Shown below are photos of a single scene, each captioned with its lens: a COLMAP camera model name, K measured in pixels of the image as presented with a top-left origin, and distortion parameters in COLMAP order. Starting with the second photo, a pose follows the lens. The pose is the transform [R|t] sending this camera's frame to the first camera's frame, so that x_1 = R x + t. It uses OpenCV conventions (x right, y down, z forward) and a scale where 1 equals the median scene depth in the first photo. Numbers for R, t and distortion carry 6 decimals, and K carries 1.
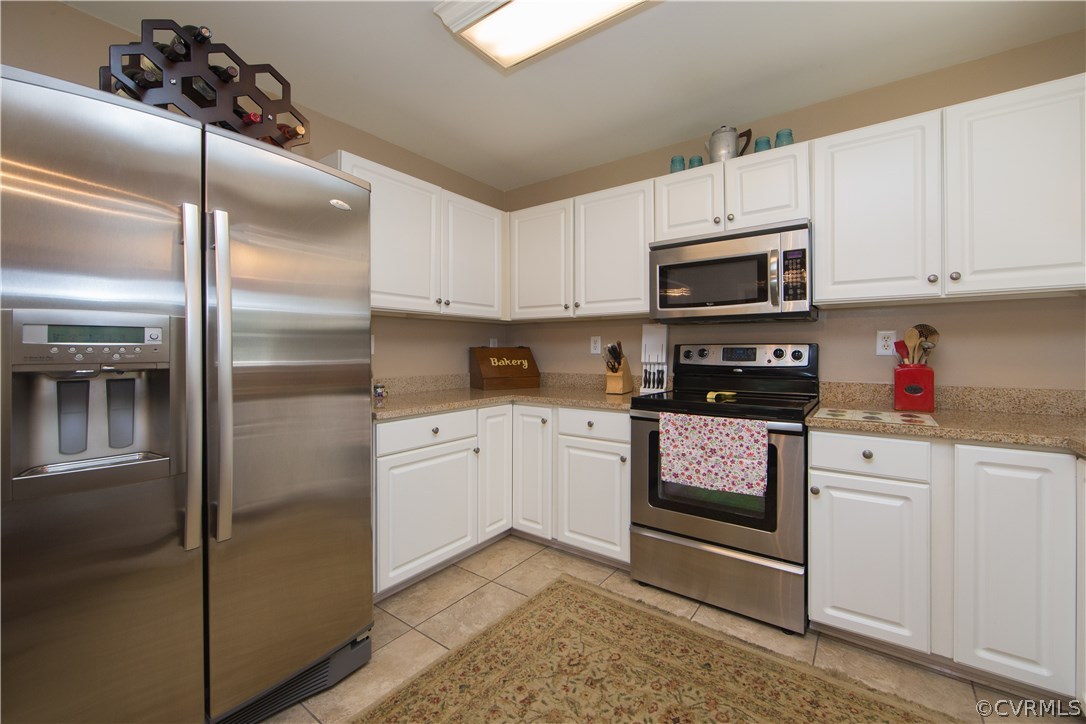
lens RADIAL K [[439.5, 0, 558.6], [0, 439.5, 349.0], [0, 0, 1]] dist [-0.008893, 0.000237]
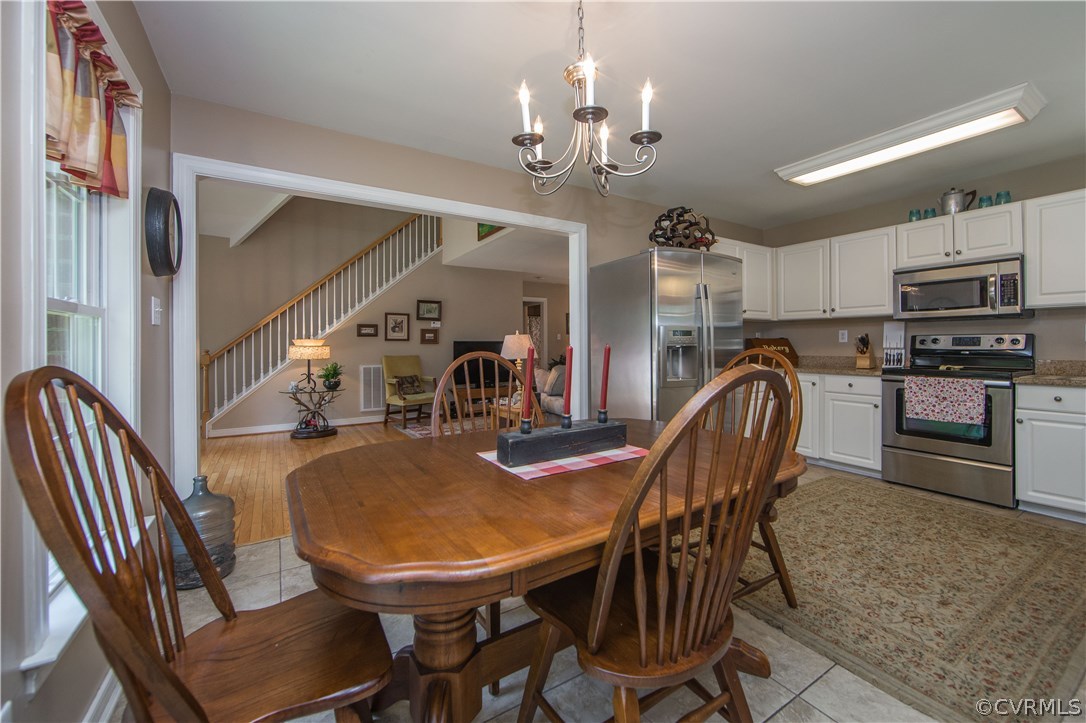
lens RADIAL K [[443.7, 0, 566.6], [0, 443.7, 345.2], [0, 0, 1]] dist [-0.001519, 0.000004]
pose [[0.934686, -0.002199, -0.355468, -0.384312], [0.004474, 0.999974, 0.005578, 0.013019], [0.355447, -0.006804, 0.934672, -1.064038]]
